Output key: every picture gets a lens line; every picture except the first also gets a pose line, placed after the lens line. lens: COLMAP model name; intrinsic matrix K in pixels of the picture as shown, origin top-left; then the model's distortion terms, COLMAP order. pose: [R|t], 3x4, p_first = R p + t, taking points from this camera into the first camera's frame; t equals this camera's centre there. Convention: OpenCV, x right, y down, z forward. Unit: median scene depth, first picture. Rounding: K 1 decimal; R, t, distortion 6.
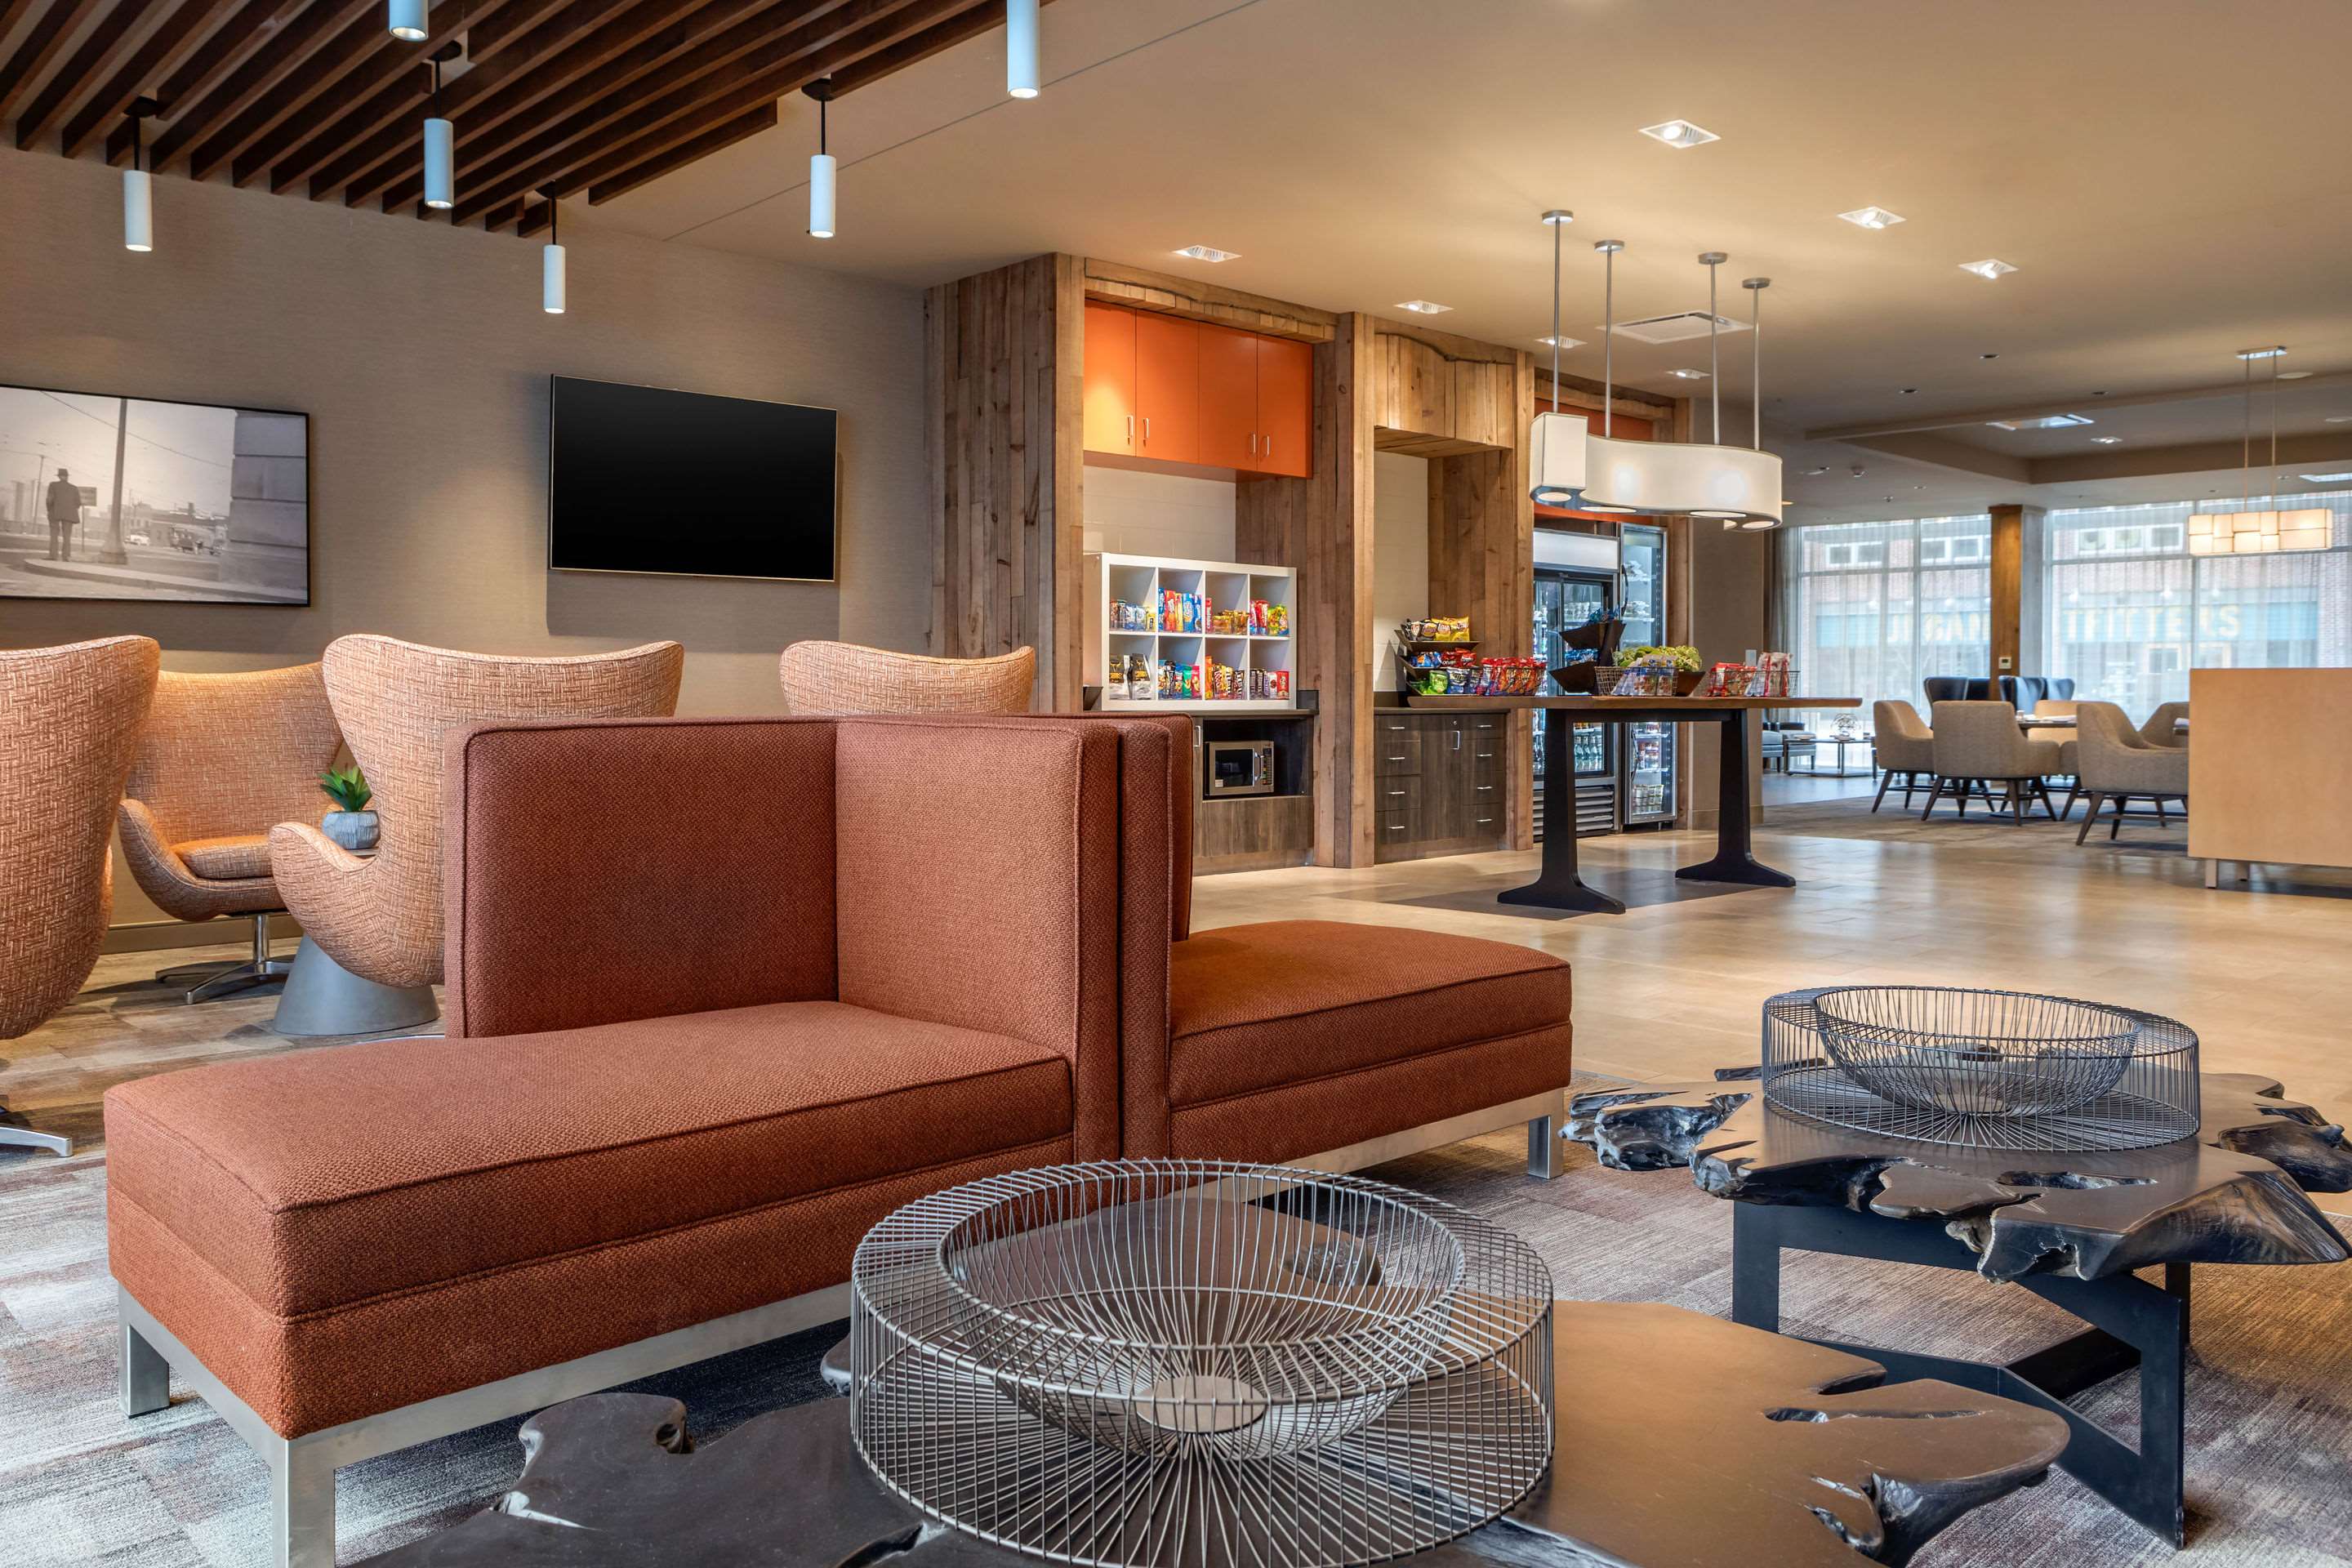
lens RADIAL K [[1774.3, 0, 1119.2], [0, 1774.3, 700.5], [0, 0, 1]] dist [-0.025586, 0.010796]
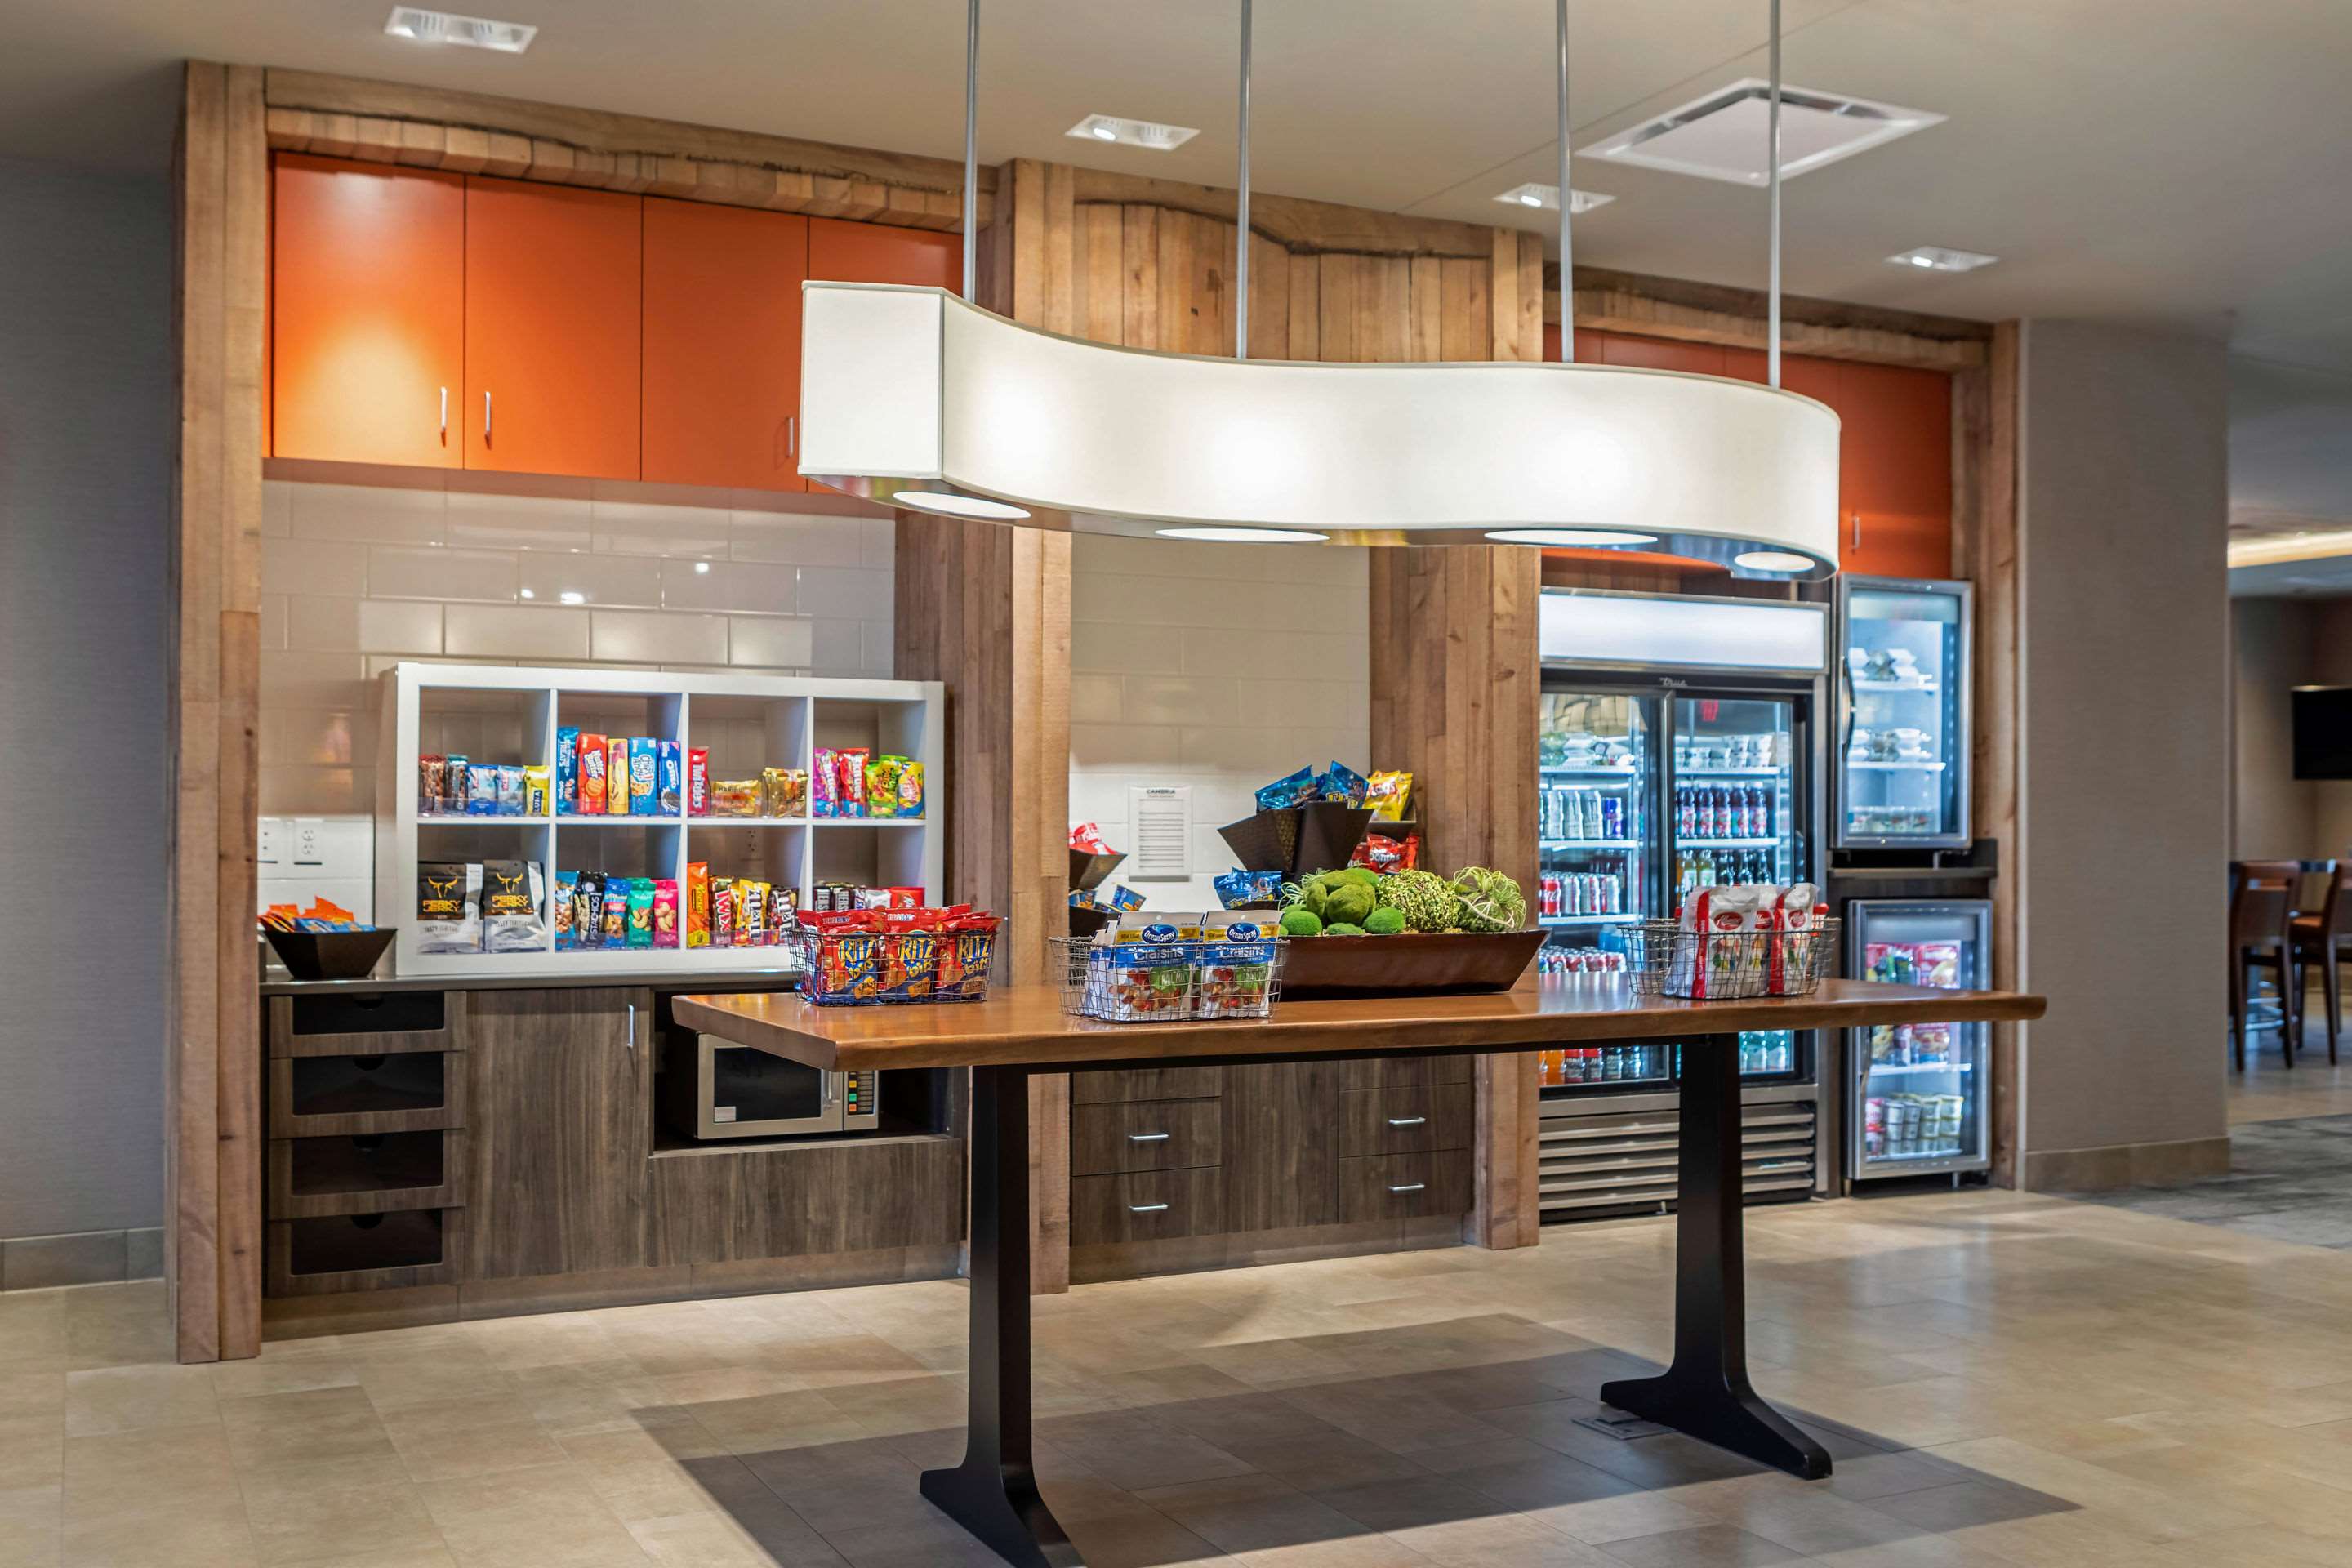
lens RADIAL K [[2090.0, 0, 1177.0], [0, 2090.0, 795.7], [0, 0, 1]] dist [-0.008063, -0.007495]
pose [[0.948350, 0.000557, -0.317225, 0.348689], [-0.005205, 0.999891, -0.013806, -0.034440], [0.317183, 0.014744, 0.948250, 0.455694]]
